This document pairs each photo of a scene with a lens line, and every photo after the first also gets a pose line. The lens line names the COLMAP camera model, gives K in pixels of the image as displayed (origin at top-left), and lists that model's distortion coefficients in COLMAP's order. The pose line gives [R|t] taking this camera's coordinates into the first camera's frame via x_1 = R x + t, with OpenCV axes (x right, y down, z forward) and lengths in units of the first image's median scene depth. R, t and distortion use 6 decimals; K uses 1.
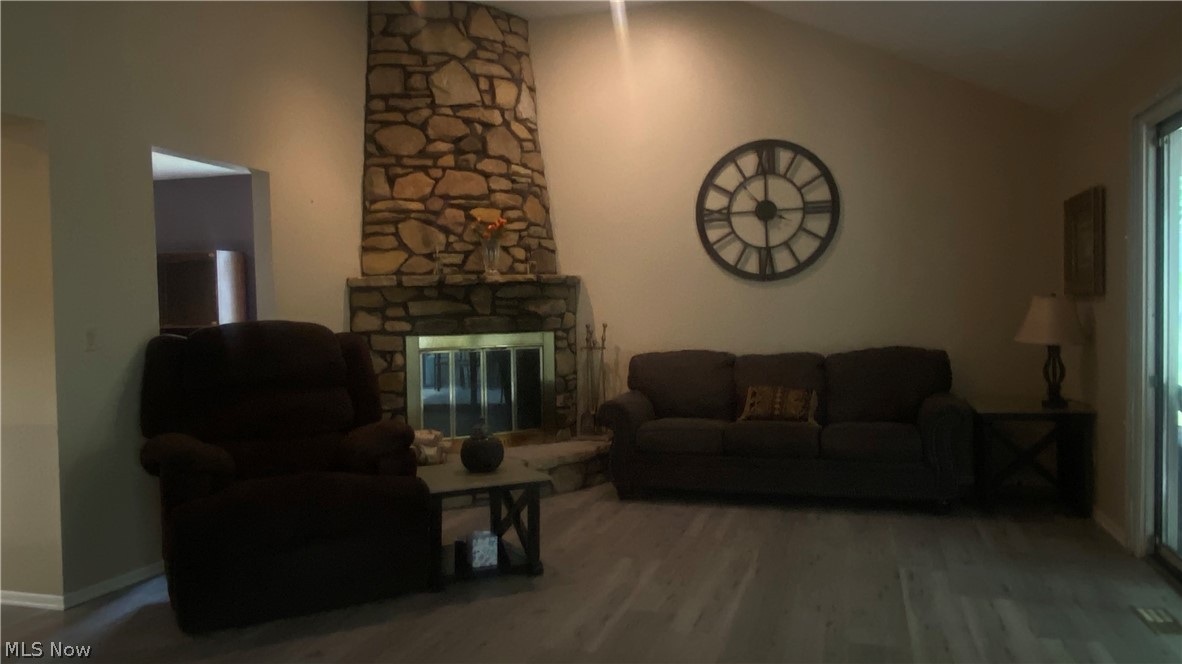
lens RADIAL K [[852.7, 0, 591.0], [0, 852.7, 332.0], [0, 0, 1]] dist [0.035904, -0.001219]
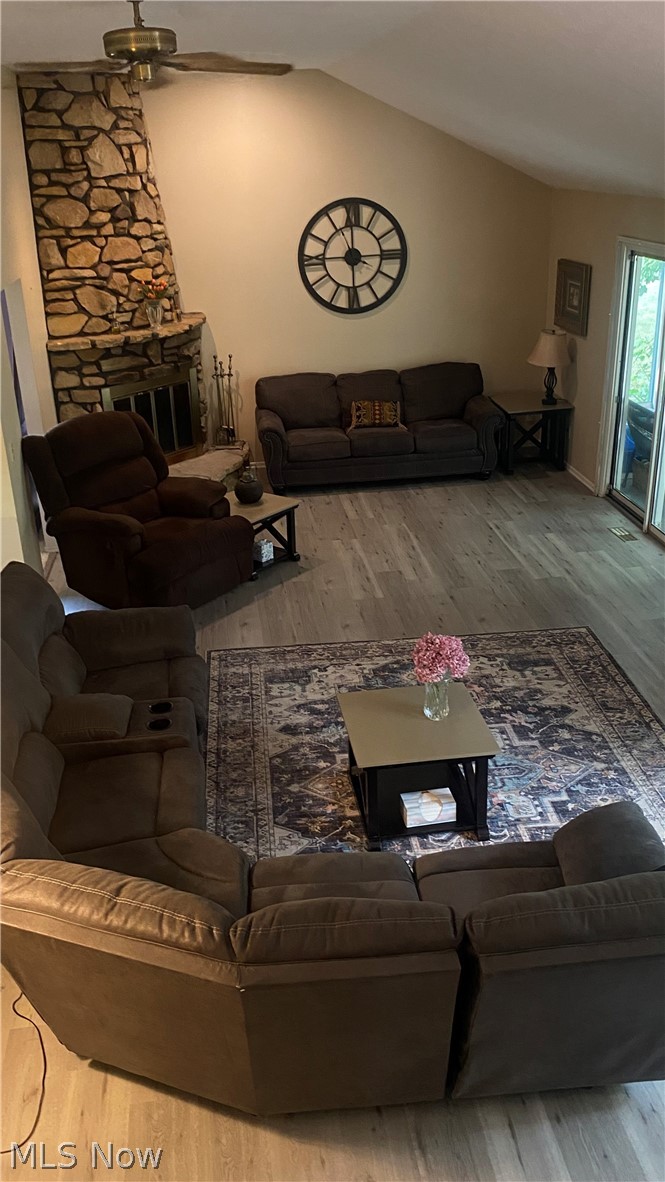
lens RADIAL K [[957.6, 0, 332.5], [0, 957.6, 591.0], [0, 0, 1]] dist [-0.000546, -0.105470]
pose [[0.920460, -0.163456, 0.355015, -0.425211], [0.024990, 0.931101, 0.363906, -0.206218], [-0.390037, -0.326089, 0.861126, -0.386194]]
